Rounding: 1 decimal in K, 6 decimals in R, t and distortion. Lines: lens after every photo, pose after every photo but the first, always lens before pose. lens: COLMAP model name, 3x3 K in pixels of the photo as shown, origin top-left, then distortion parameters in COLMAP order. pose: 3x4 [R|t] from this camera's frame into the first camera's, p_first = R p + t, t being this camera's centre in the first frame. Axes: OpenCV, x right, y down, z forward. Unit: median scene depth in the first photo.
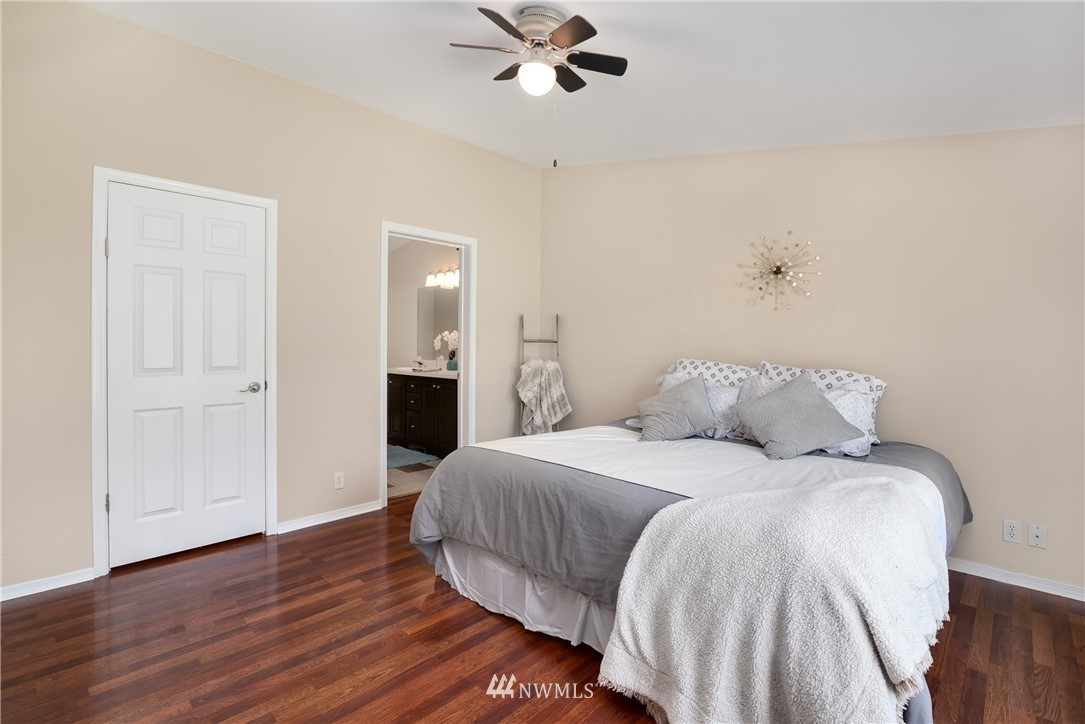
lens RADIAL K [[504.8, 0, 542.5], [0, 504.8, 362.0], [0, 0, 1]] dist [-0.000758, -0.000209]
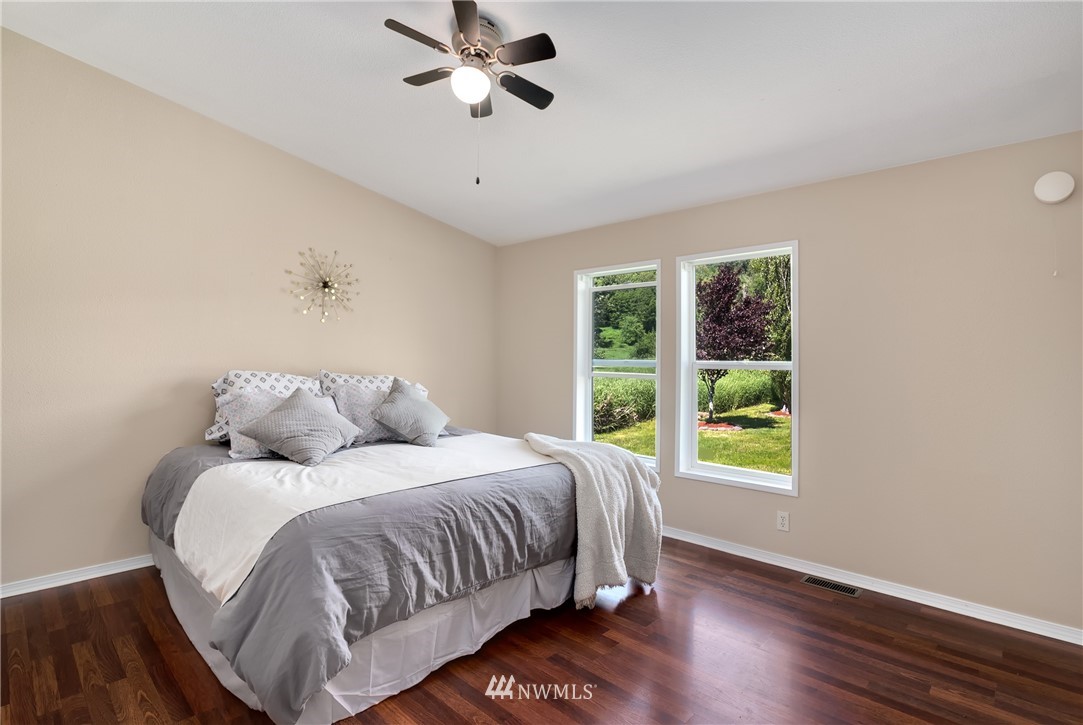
lens RADIAL K [[525.7, 0, 541.5], [0, 525.7, 362.5], [0, 0, 1]] dist [0.000484, 0.000001]
pose [[-0.006070, -0.013568, 0.999890, -1.049971], [0.016067, 0.999778, 0.013664, -0.038168], [-0.999852, 0.016148, -0.005850, 0.887100]]
